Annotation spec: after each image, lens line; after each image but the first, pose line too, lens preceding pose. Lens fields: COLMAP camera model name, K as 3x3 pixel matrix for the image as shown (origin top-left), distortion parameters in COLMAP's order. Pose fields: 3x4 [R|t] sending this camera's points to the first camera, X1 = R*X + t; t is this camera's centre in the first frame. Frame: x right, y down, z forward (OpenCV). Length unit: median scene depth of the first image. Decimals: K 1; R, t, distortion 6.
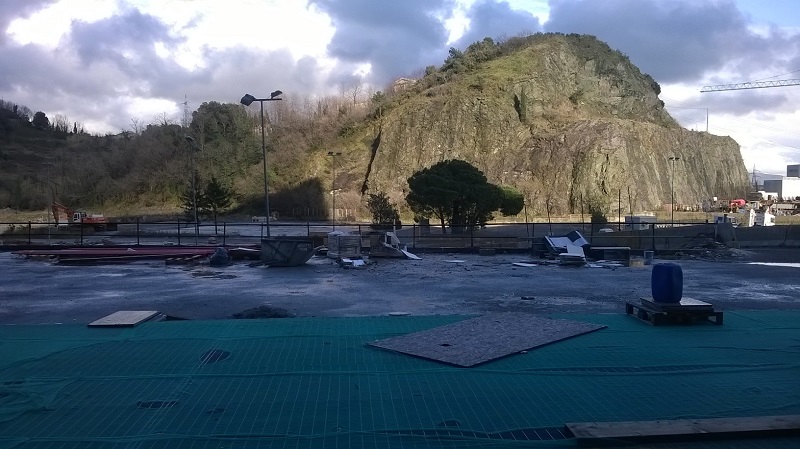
lens RADIAL K [[680.3, 0, 400.0], [0, 680.3, 224.5], [0, 0, 1]] dist [0.080628, -0.225338]
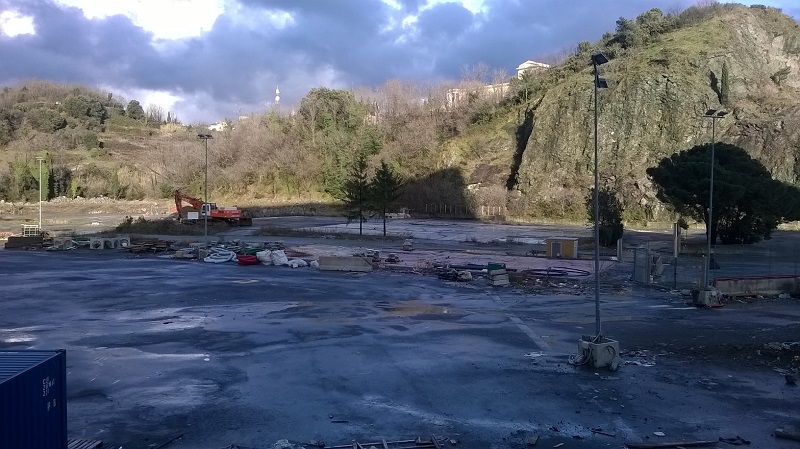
lens RADIAL K [[680.3, 0, 400.0], [0, 680.3, 224.5], [0, 0, 1]] dist [0.080628, -0.225338]
pose [[0.994581, 0.025266, -0.100851, -0.108904], [-0.024760, 0.999674, 0.006271, -0.002388], [0.100976, -0.003740, 0.994882, 0.138426]]
